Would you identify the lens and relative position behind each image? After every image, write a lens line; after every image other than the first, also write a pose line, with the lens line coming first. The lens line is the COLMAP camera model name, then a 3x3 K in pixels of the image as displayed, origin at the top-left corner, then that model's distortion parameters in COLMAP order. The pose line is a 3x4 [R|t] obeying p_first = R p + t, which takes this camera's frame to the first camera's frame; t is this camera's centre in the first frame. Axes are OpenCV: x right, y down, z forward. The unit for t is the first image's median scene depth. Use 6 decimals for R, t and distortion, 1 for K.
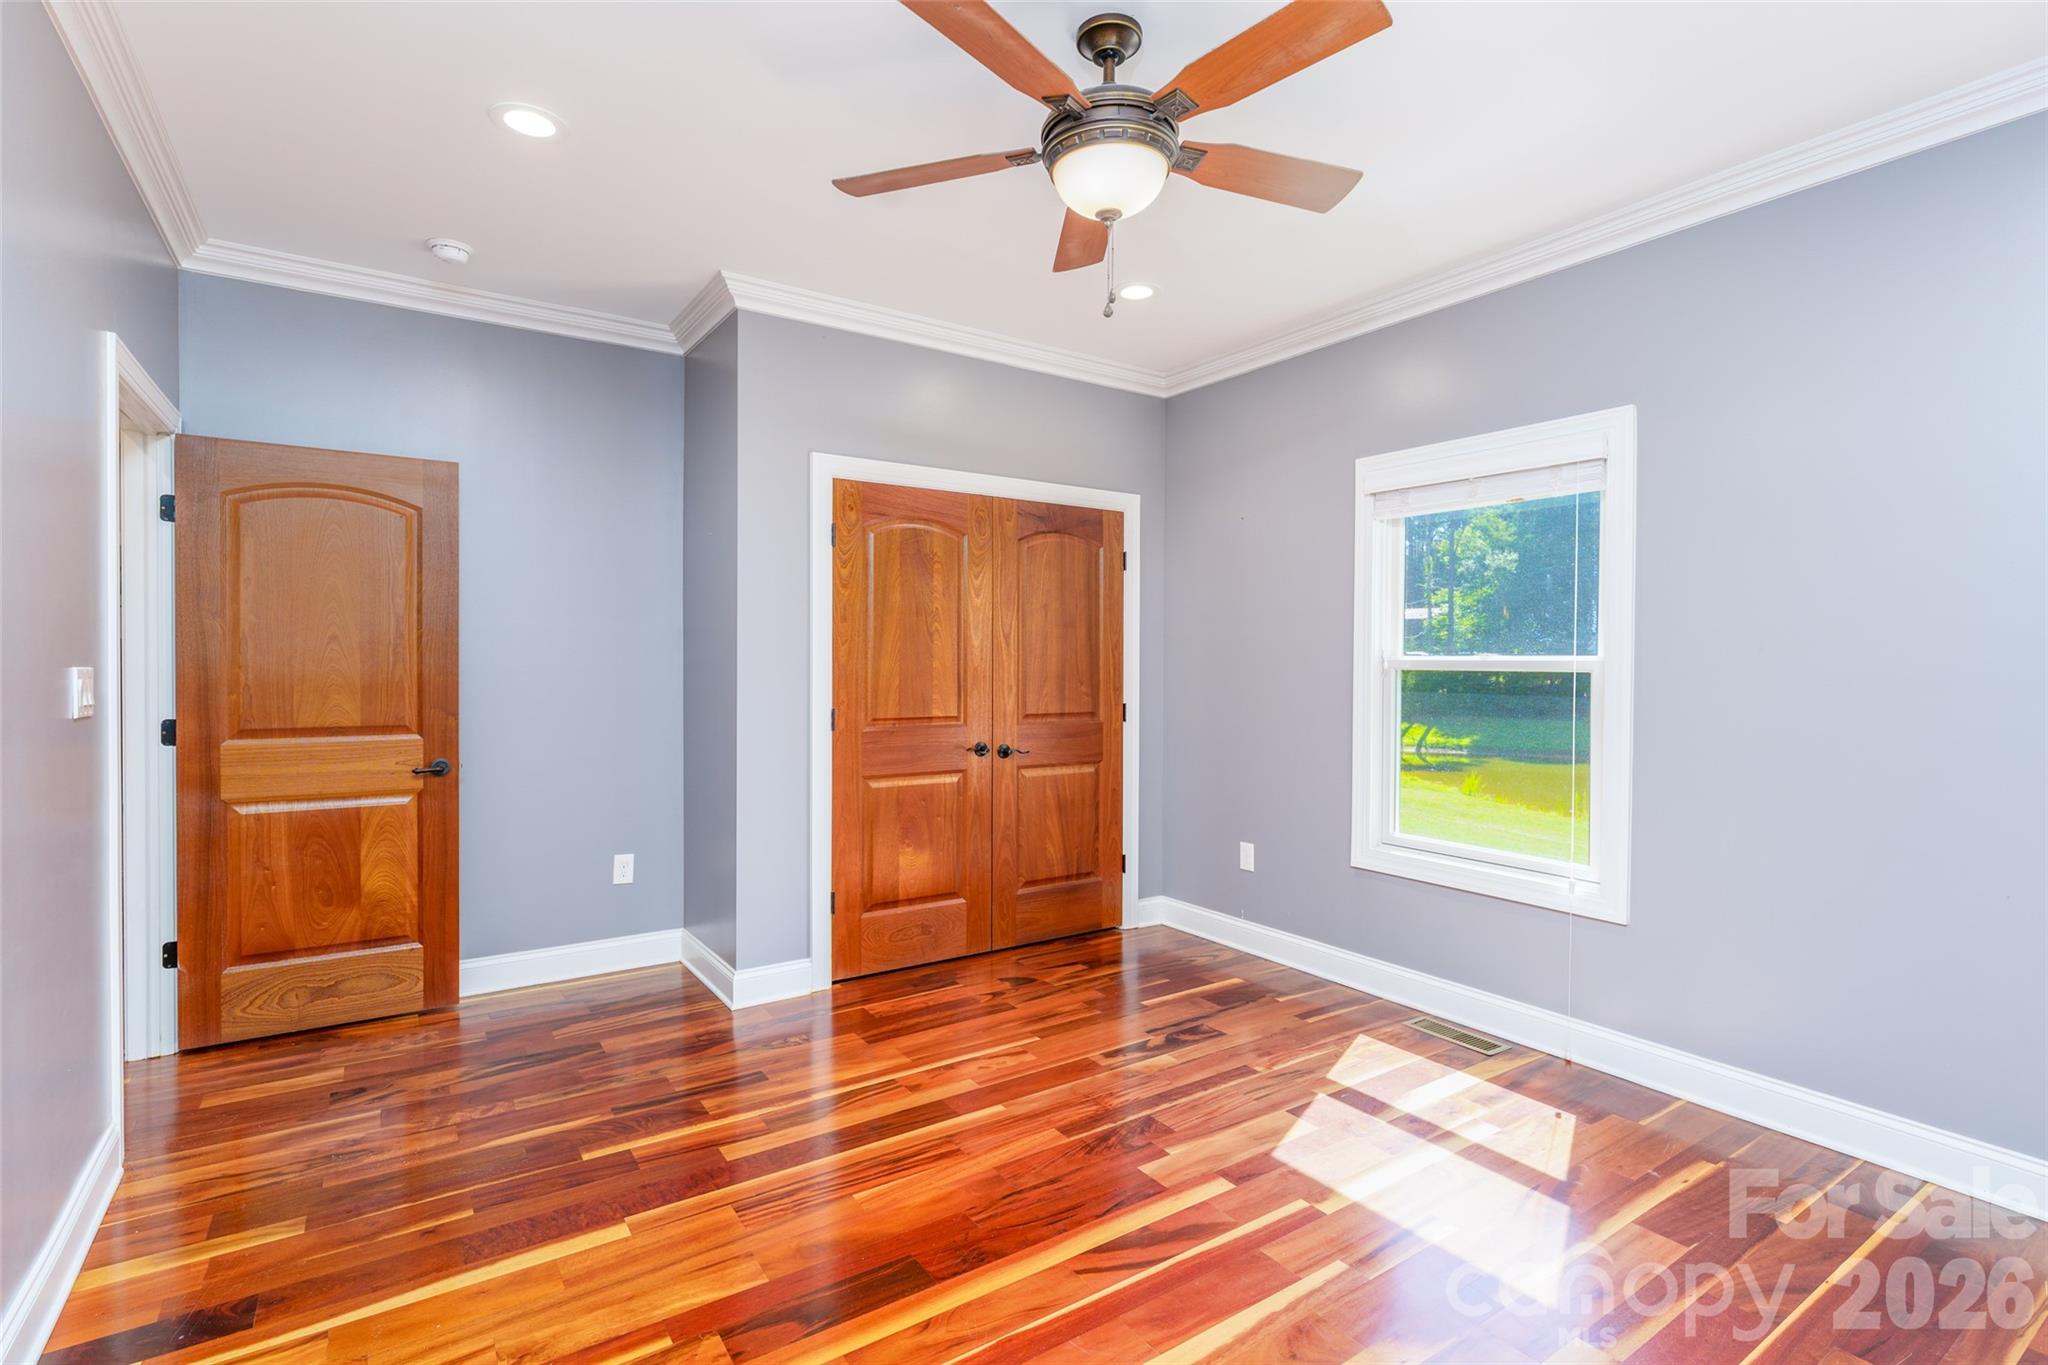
lens RADIAL K [[936.3, 0, 1024.0], [0, 936.3, 682.5], [0, 0, 1]] dist [0.001558, 0.000180]
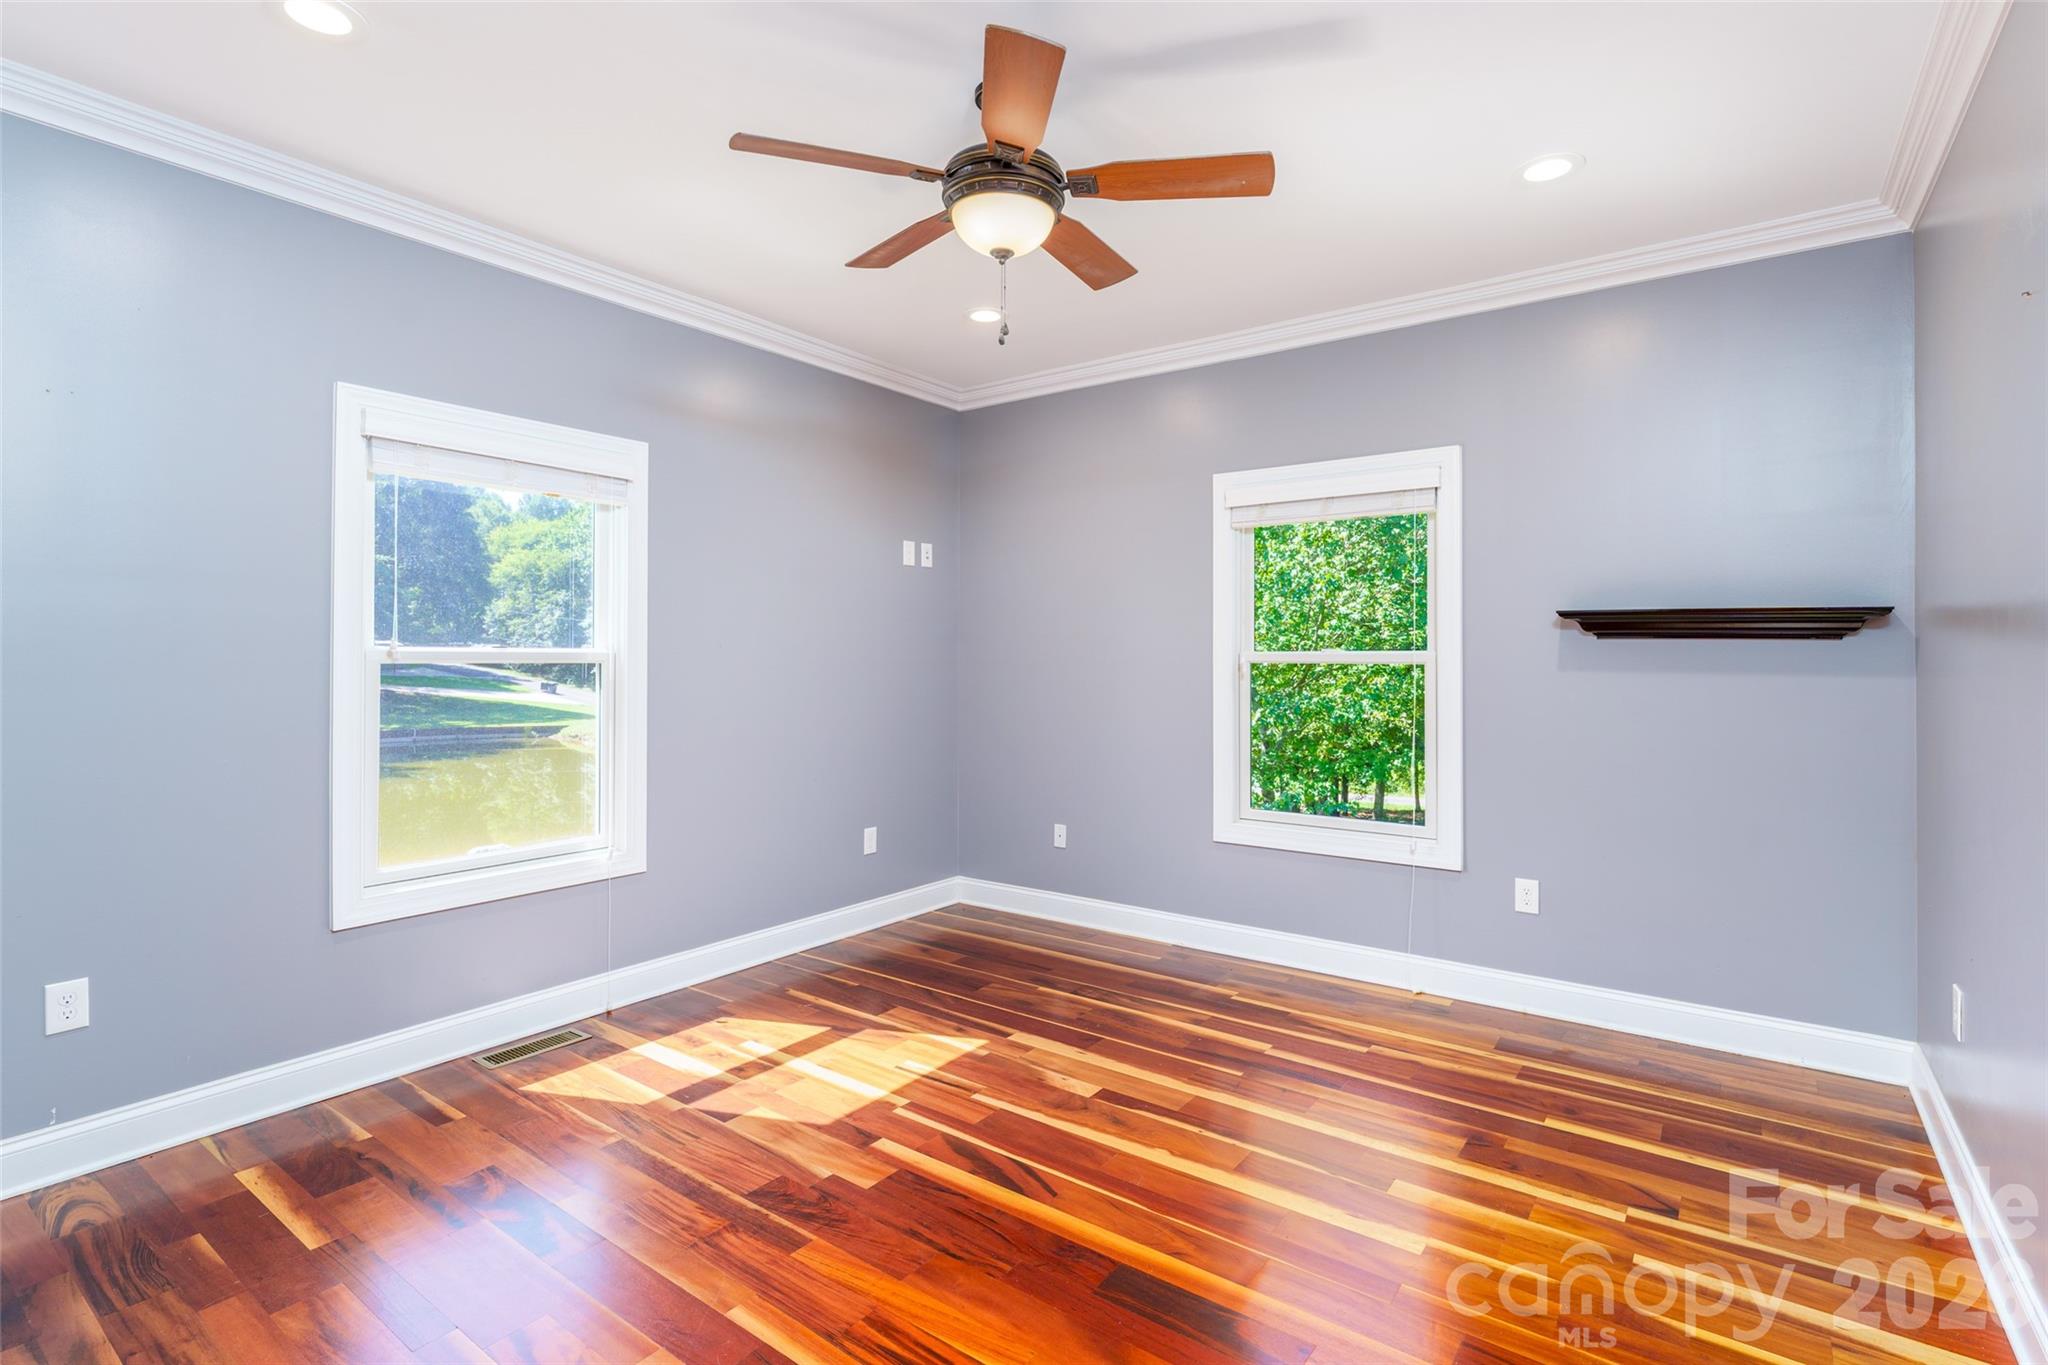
lens RADIAL K [[968.8, 0, 1024.0], [0, 968.8, 682.5], [0, 0, 1]] dist [0.002231, 0.000729]
pose [[-0.323114, -0.025778, 0.946009, -0.713059], [0.014554, 0.999375, 0.032203, -0.017713], [-0.946248, 0.024174, -0.322537, 0.976881]]
